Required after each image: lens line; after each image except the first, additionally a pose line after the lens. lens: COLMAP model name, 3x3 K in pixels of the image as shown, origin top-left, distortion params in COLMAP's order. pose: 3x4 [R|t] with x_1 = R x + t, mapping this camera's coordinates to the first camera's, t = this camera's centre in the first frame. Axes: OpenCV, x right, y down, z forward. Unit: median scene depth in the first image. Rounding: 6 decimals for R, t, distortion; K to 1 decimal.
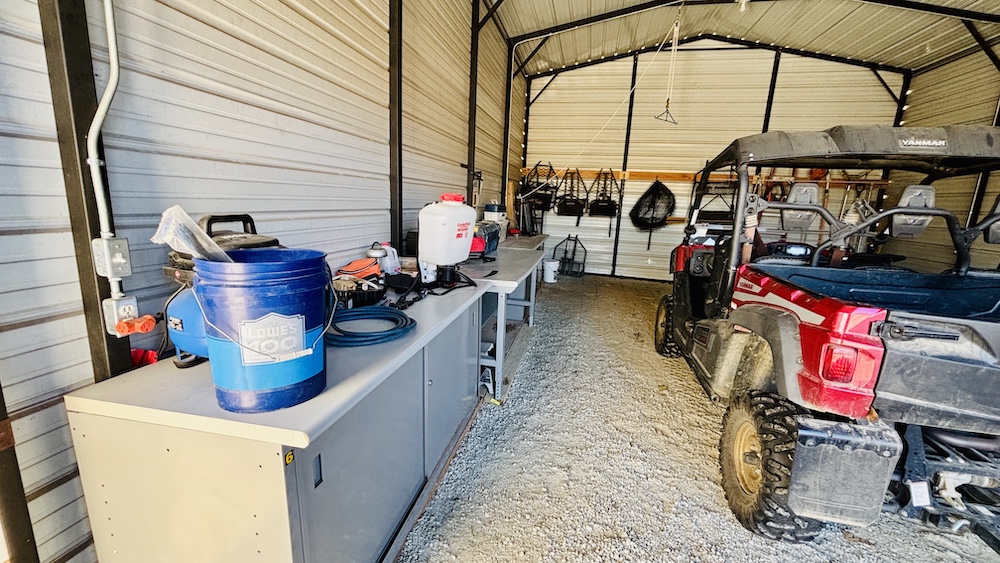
lens RADIAL K [[398.3, 0, 501.2], [0, 398.3, 282.7], [0, 0, 1]] dist [-0.001328, -0.000181]
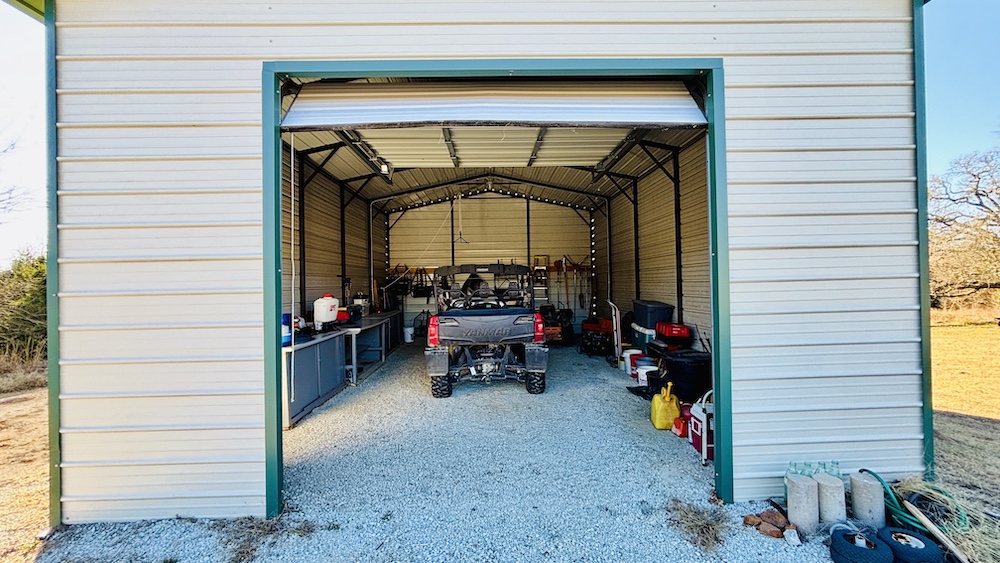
lens RADIAL K [[398.3, 0, 503.1], [0, 398.3, 279.2], [0, 0, 1]] dist [-0.001328, -0.000181]
pose [[0.967418, -0.060383, 0.245880, 0.111445], [0.110642, 0.974332, -0.196047, 0.100992], [-0.227731, 0.216864, 0.949267, -0.554600]]
